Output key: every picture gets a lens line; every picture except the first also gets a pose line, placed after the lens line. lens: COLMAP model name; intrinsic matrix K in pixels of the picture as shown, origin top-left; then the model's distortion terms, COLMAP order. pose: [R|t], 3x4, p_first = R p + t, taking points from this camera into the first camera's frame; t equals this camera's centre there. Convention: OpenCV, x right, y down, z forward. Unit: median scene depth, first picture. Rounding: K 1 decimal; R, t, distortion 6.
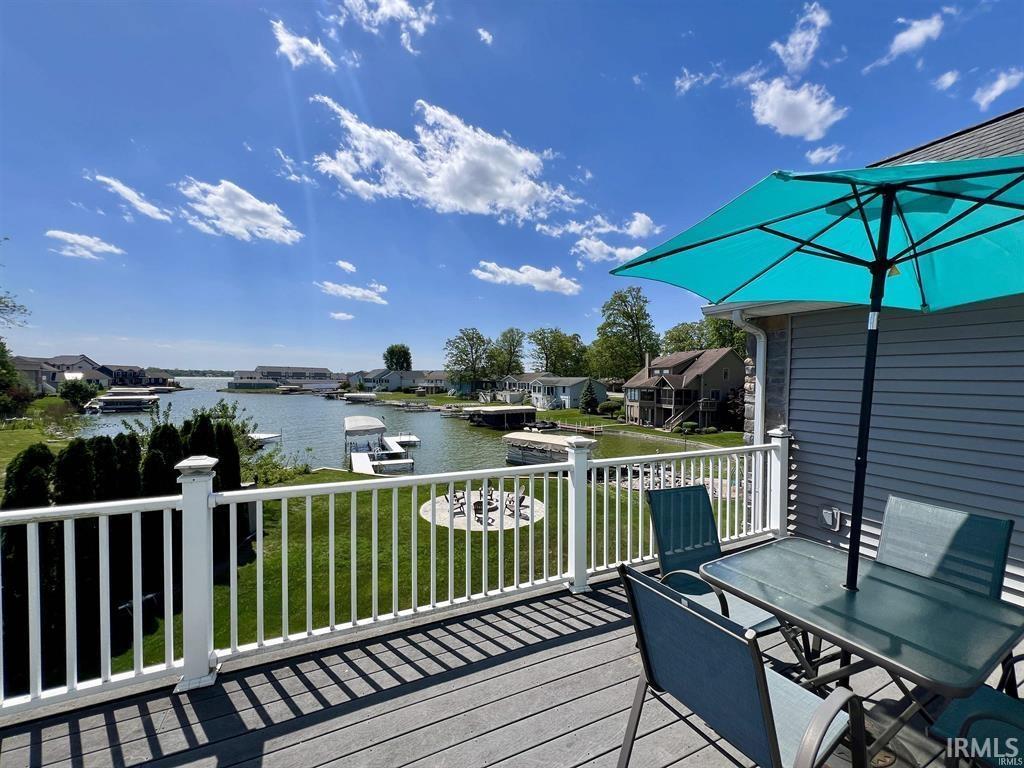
lens RADIAL K [[411.2, 0, 512.7], [0, 411.2, 386.0], [0, 0, 1]] dist [-0.001554, 0.000460]
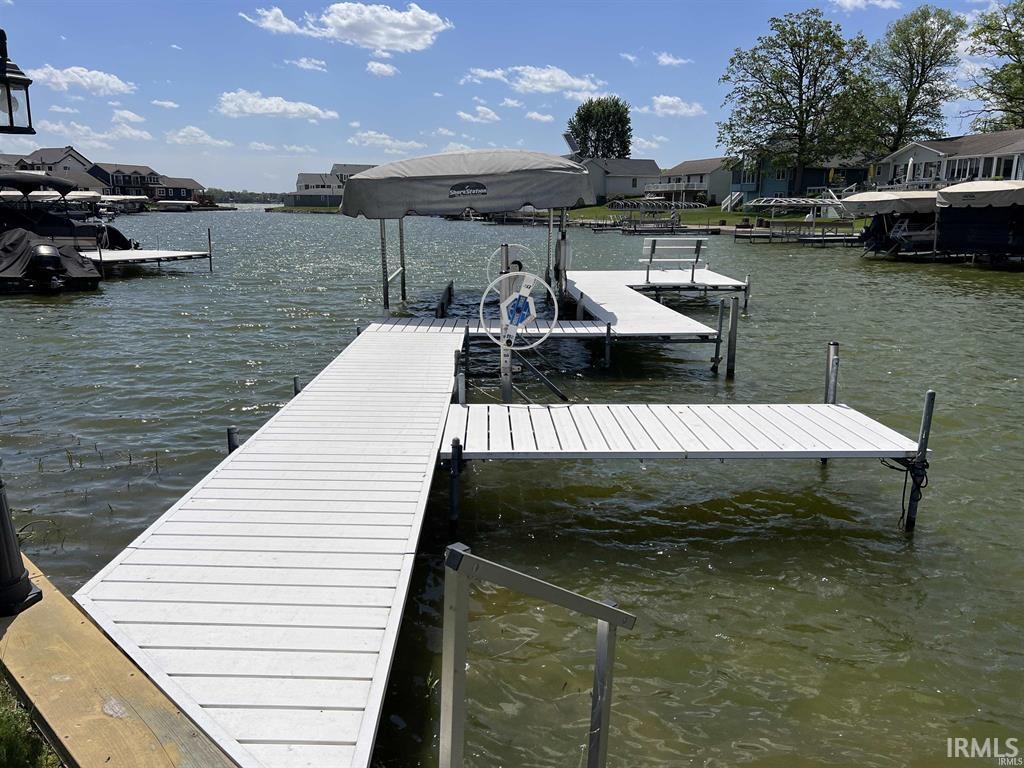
lens RADIAL K [[779.0, 0, 505.8], [0, 779.0, 387.9], [0, 0, 1]] dist [0.044455, -0.043295]
pose [[0.928806, 0.076070, -0.362675, -0.059725], [0.001103, 0.978131, 0.207987, 0.031684], [0.370565, -0.193579, 0.908410, 0.188534]]
